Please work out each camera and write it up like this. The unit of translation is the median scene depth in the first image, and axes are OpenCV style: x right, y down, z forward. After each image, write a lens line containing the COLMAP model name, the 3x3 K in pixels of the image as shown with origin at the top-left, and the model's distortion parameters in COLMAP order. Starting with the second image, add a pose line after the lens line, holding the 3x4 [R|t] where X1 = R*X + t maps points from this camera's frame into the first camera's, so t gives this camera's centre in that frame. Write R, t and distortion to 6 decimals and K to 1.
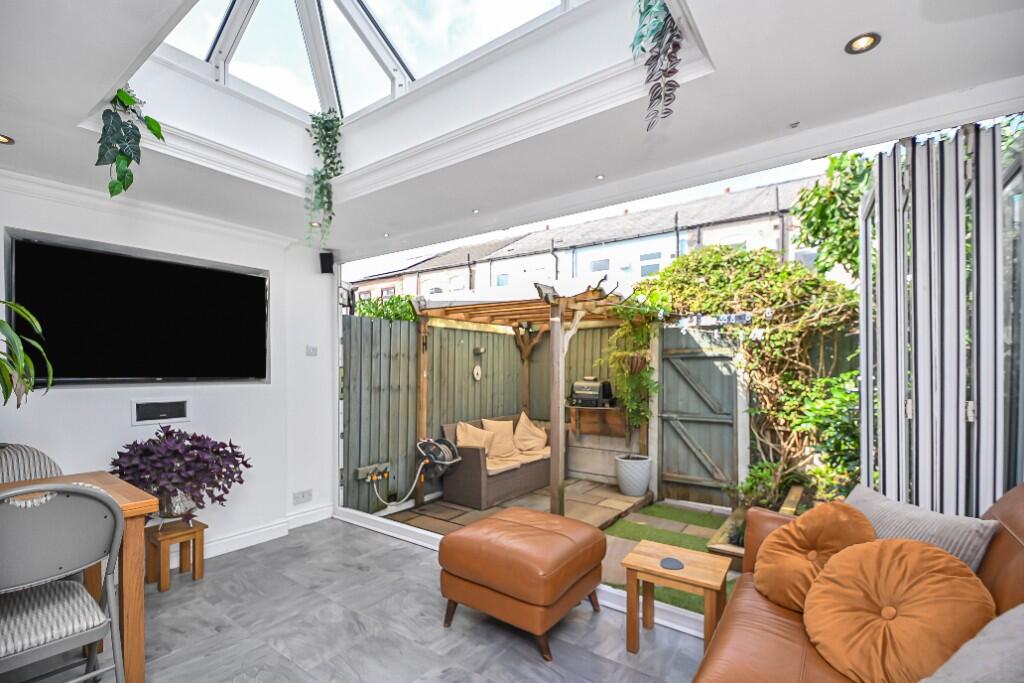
lens RADIAL K [[475.0, 0, 493.6], [0, 475.0, 364.6], [0, 0, 1]] dist [-0.000679, -0.000037]
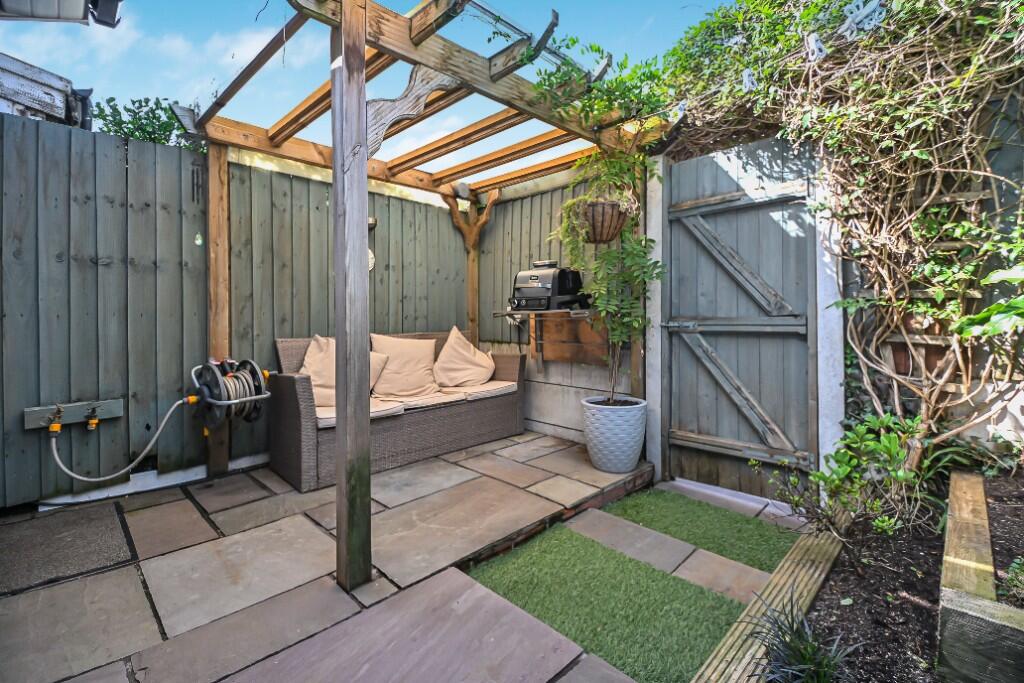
lens RADIAL K [[461.0, 0, 510.4], [0, 461.0, 316.4], [0, 0, 1]] dist [0.019262, -0.019747]
pose [[0.991308, -0.004225, -0.131491, 0.264055], [0.005310, 0.999955, 0.007896, 0.099613], [0.131452, -0.008525, 0.991286, 0.487228]]
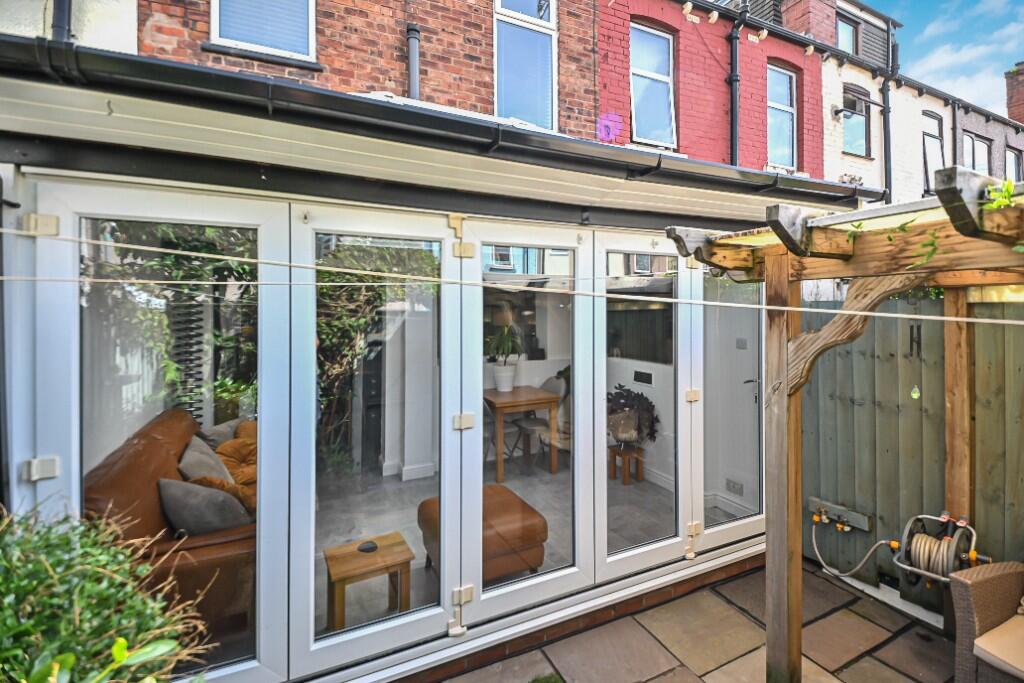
lens RADIAL K [[467.1, 0, 516.7], [0, 467.1, 301.6], [0, 0, 1]] dist [0.022424, -0.019532]
pose [[-0.447550, -0.011954, -0.894179, 0.537616], [0.001455, 0.999900, -0.014095, -0.079216], [0.894258, -0.007609, -0.447487, 0.783082]]
